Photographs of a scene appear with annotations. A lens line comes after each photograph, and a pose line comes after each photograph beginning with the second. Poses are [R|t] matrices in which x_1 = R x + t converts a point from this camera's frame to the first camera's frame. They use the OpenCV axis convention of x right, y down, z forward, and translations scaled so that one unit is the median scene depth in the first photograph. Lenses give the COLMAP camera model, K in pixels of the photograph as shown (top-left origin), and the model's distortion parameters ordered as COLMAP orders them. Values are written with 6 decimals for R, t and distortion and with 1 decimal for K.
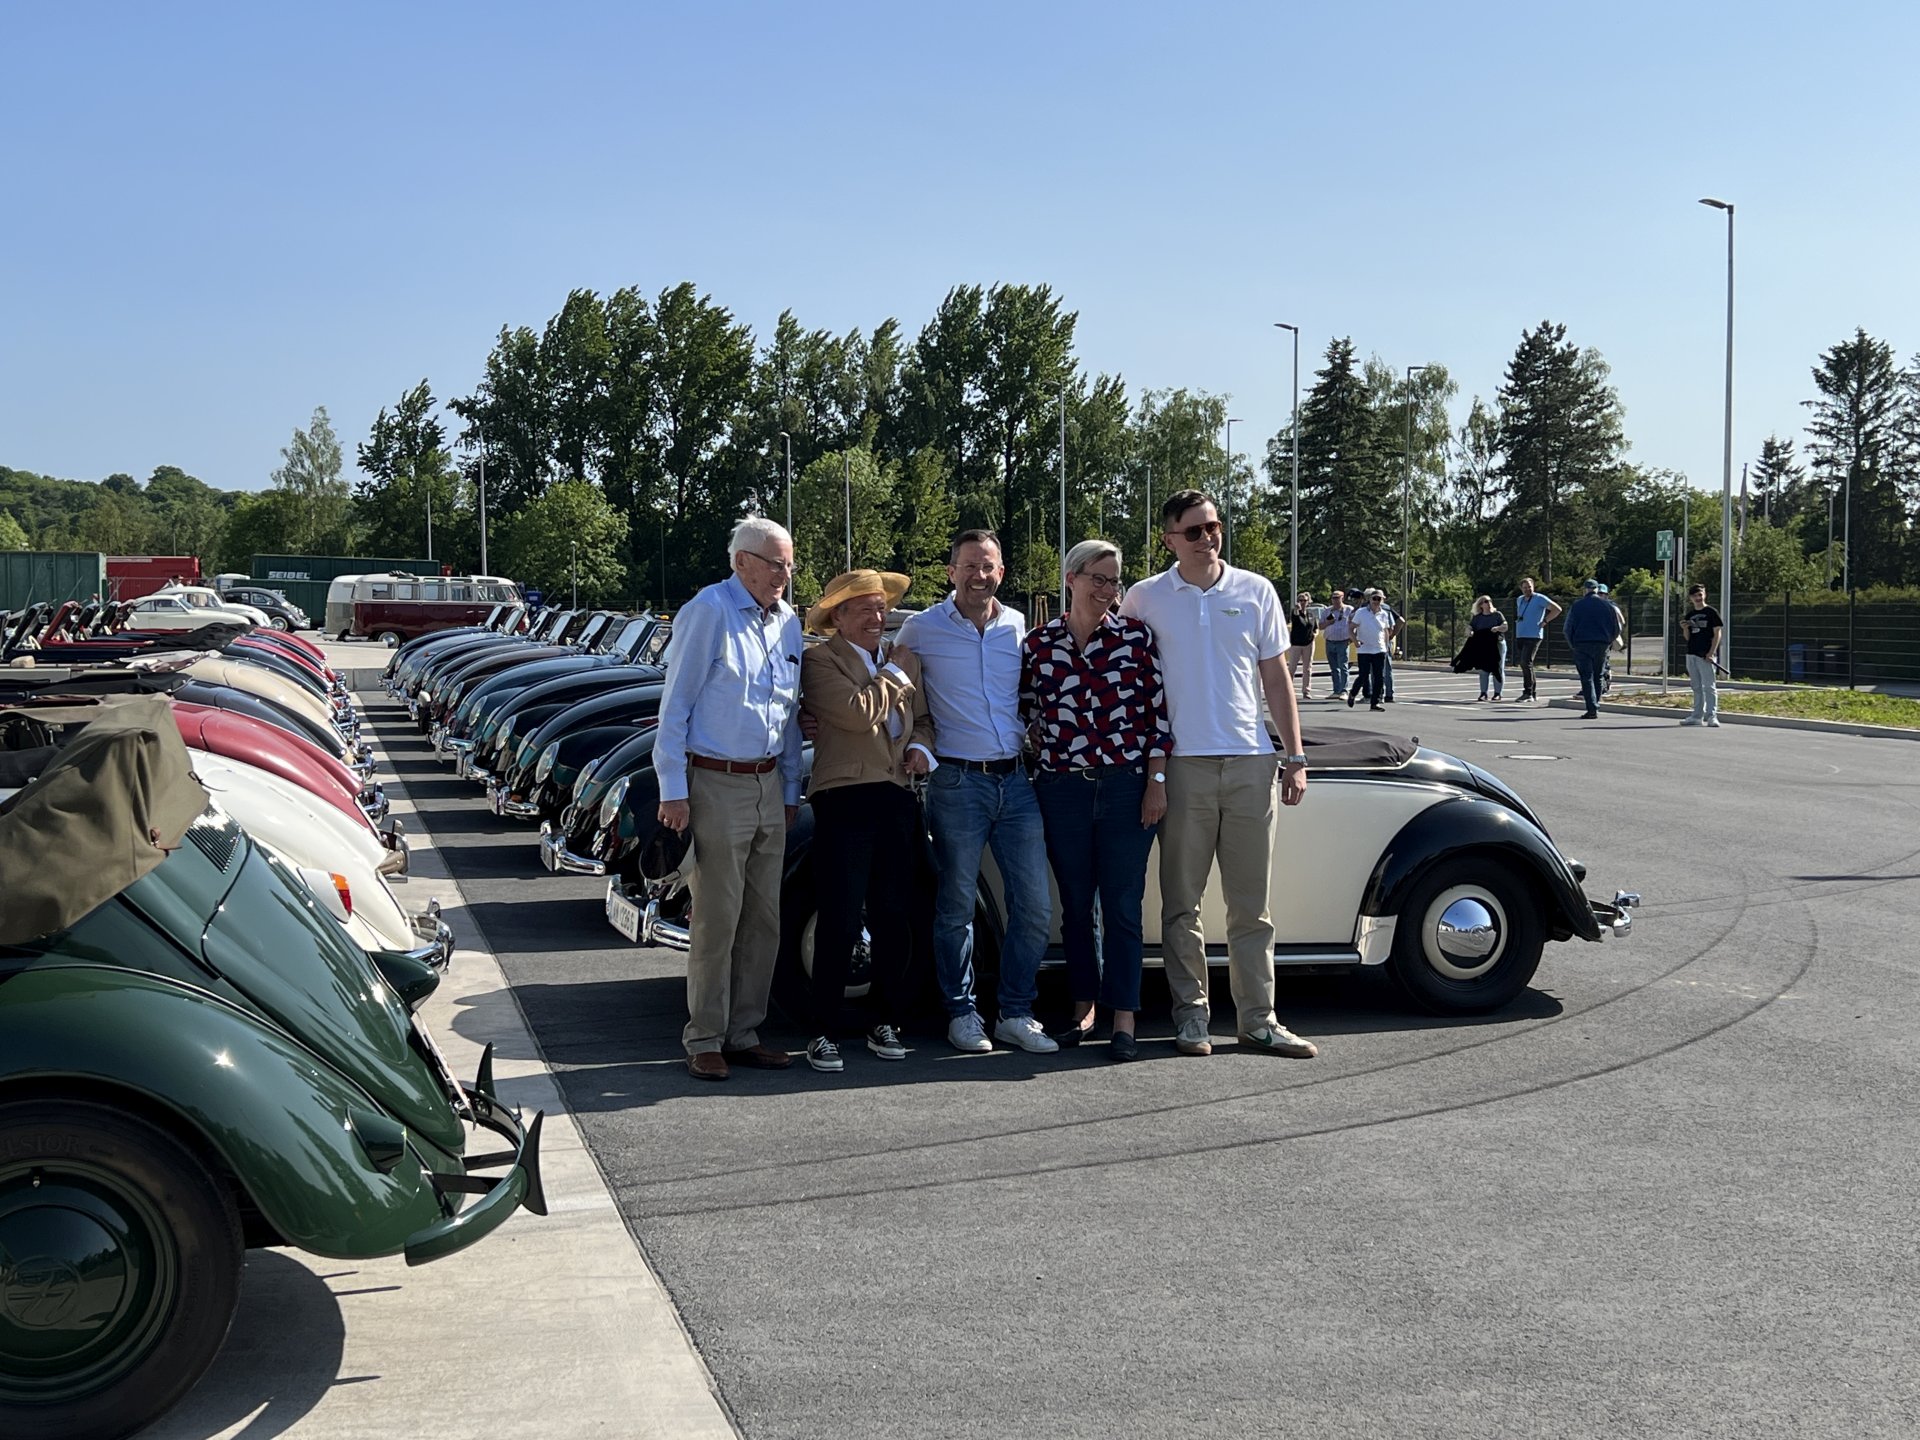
lens RADIAL K [[2250.0, 0, 950.4], [0, 2250.0, 741.5], [0, 0, 1]] dist [0.164166, -0.459340]
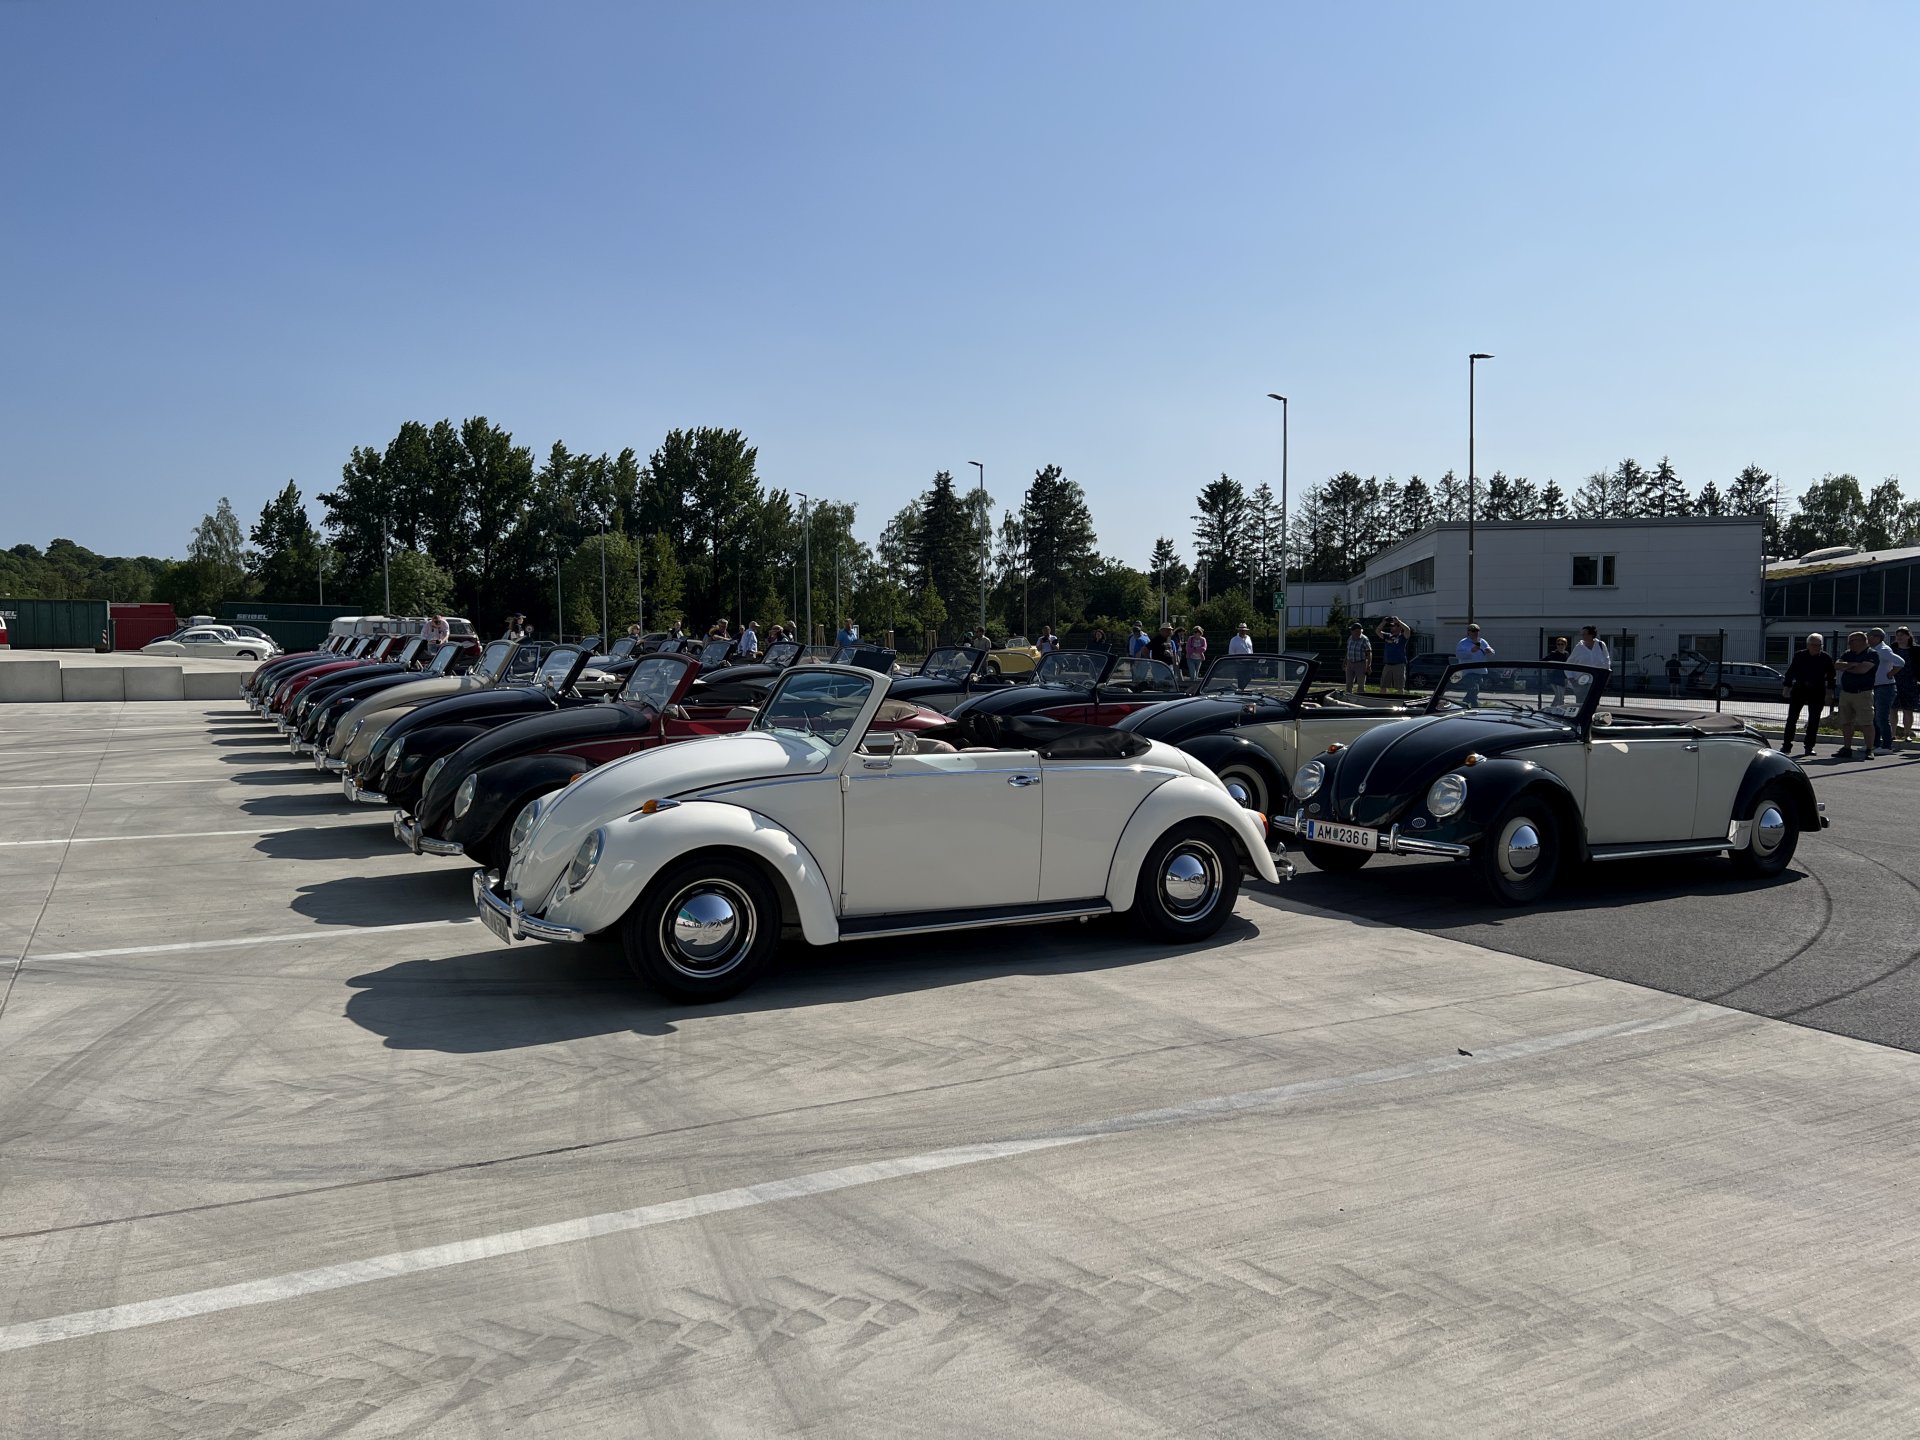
lens RADIAL K [[1433.9, 0, 971.0], [0, 1433.9, 730.7], [0, 0, 1]] dist [0.059250, -0.067786]
pose [[0.972914, -0.016797, 0.230558, -0.132220], [0.015648, 0.999854, 0.006811, -0.001177], [-0.230638, -0.003019, 0.973035, 0.019651]]
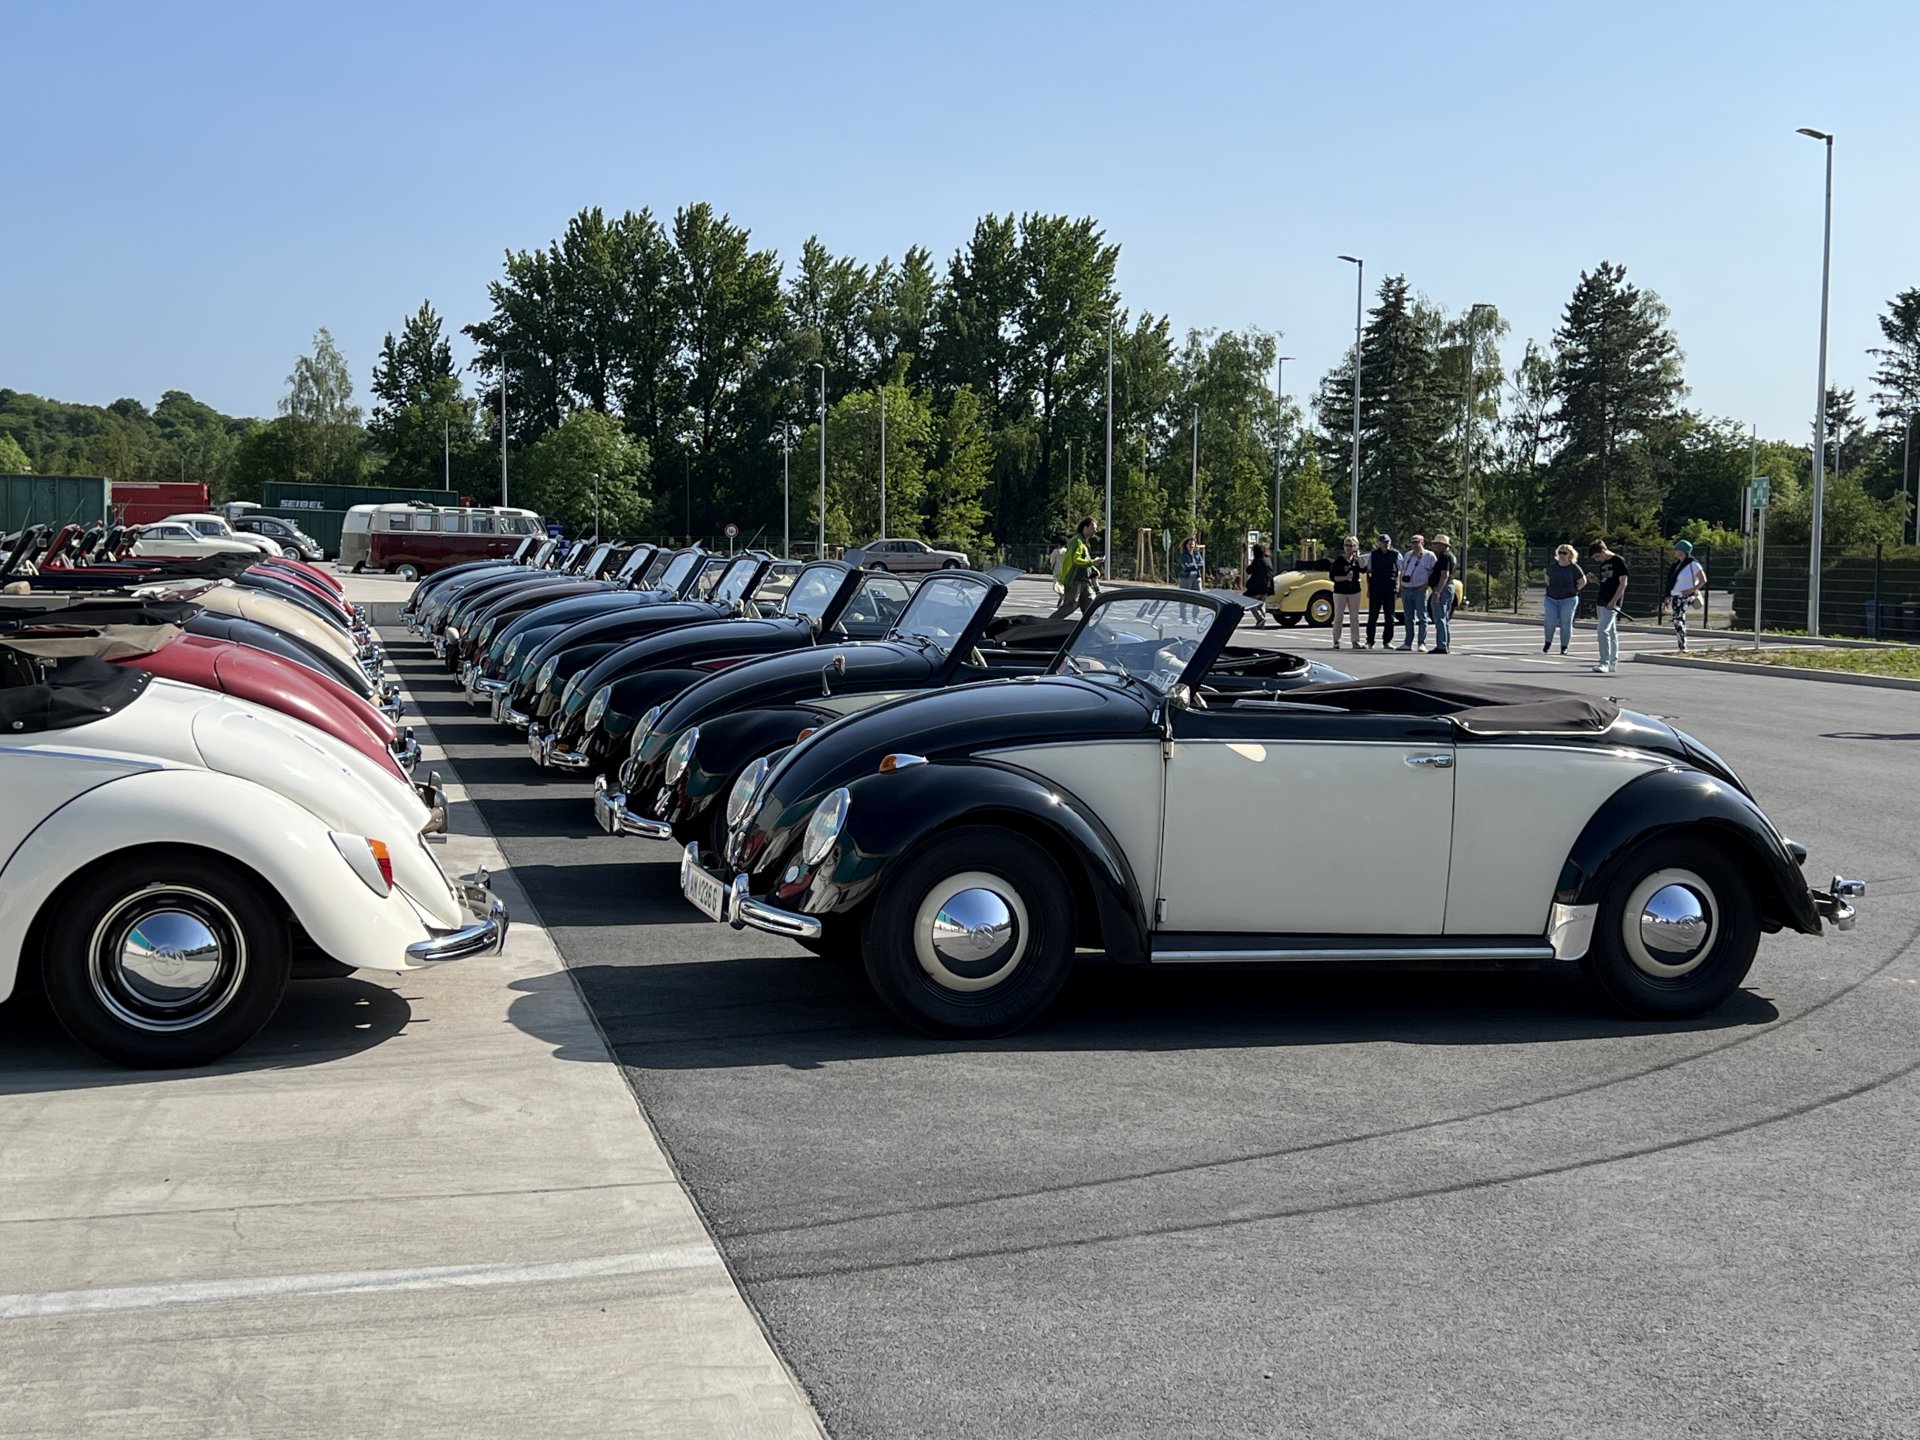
lens RADIAL K [[2308.8, 0, 981.4], [0, 2308.8, 714.4], [0, 0, 1]] dist [0.165725, -0.461338]
pose [[0.999882, 0.015260, 0.002006, -0.008810], [-0.015283, 0.999815, 0.011683, -0.000460], [-0.001828, -0.011712, 0.999930, 0.024543]]
